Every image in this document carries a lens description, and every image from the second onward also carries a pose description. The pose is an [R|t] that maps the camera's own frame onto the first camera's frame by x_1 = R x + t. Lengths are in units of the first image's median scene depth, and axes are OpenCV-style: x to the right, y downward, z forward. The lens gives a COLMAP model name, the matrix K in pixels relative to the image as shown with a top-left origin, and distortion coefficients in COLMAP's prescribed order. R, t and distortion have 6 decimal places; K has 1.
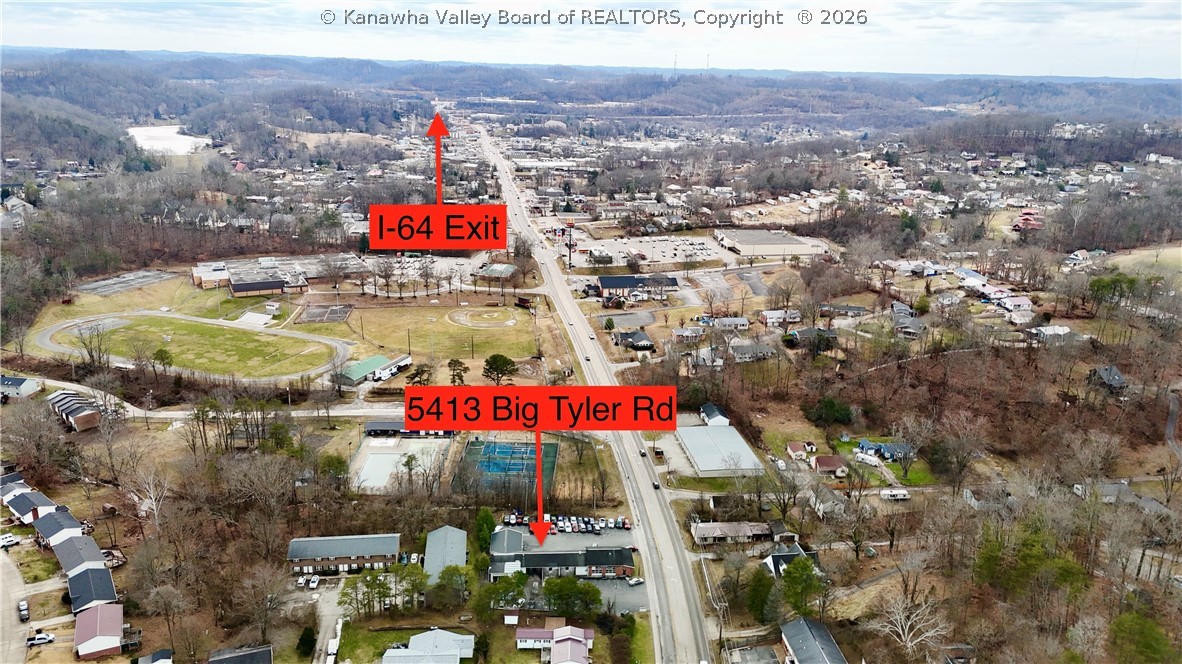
lens RADIAL K [[855.0, 0, 591.0], [0, 855.0, 332.0], [0, 0, 1]] dist [0.074433, -0.067443]
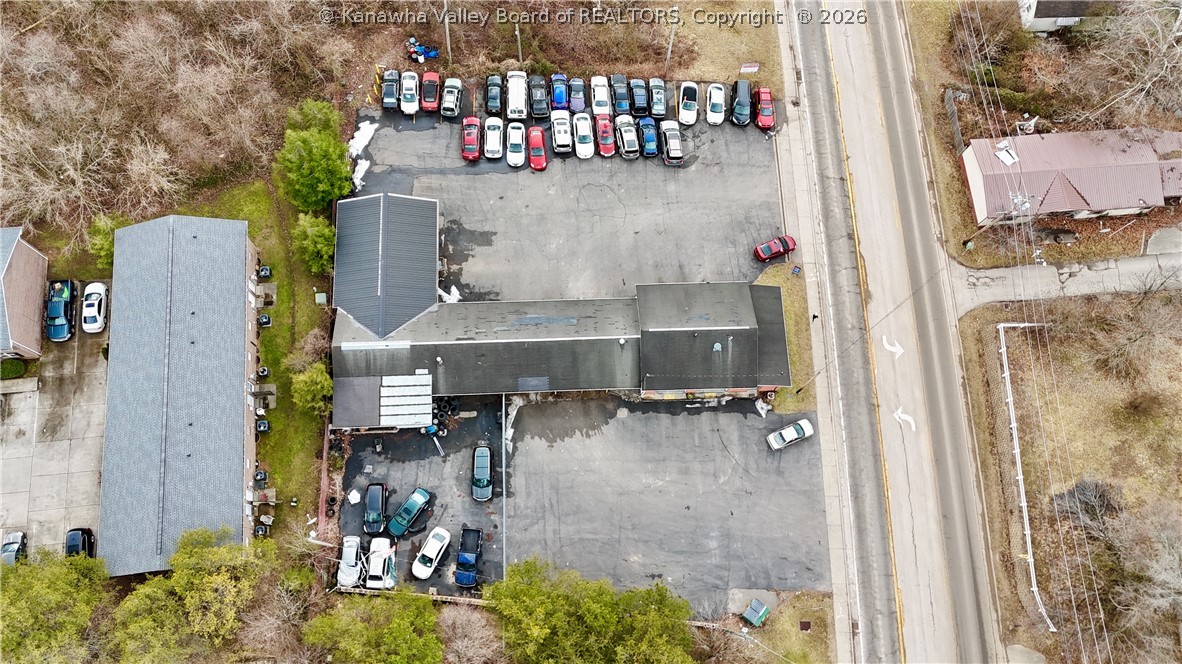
lens RADIAL K [[855.0, 0, 591.0], [0, 855.0, 332.0], [0, 0, 1]] dist [0.074433, -0.067443]
pose [[0.999590, 0.027428, 0.008168, -0.024371], [-0.021566, 0.534322, 0.845006, -0.005320], [0.018813, -0.844836, 0.534695, 0.764269]]
